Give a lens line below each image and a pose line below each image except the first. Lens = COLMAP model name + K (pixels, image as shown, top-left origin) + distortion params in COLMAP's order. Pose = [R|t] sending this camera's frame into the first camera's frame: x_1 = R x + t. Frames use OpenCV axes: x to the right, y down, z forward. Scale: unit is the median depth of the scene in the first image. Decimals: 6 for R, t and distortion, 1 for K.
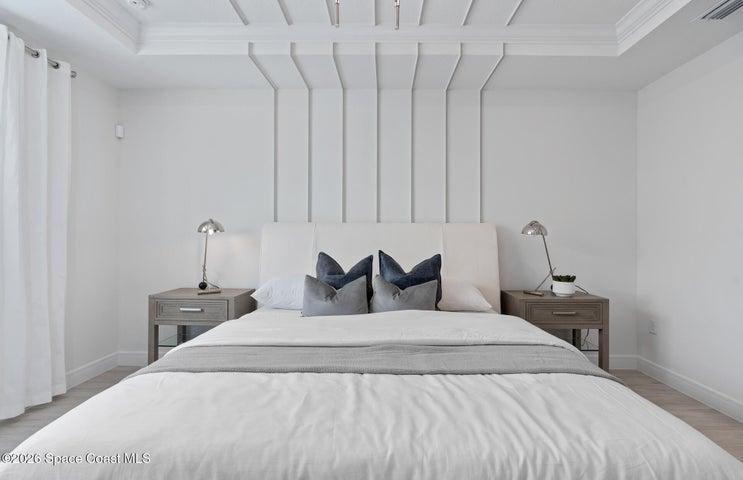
lens RADIAL K [[339.1, 0, 374.5], [0, 339.1, 235.2], [0, 0, 1]] dist [0.003793, -0.000744]
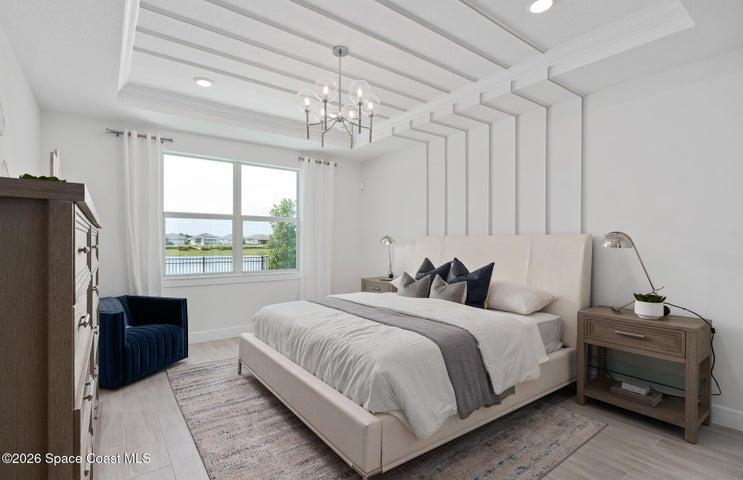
lens RADIAL K [[358.1, 0, 369.0], [0, 358.1, 244.8], [0, 0, 1]] dist [-0.005090, 0.001011]
pose [[0.595414, 0.004785, -0.803405, 0.875061], [0.000329, 0.999981, 0.006200, -0.011966], [0.803419, -0.003956, 0.595401, -0.097549]]
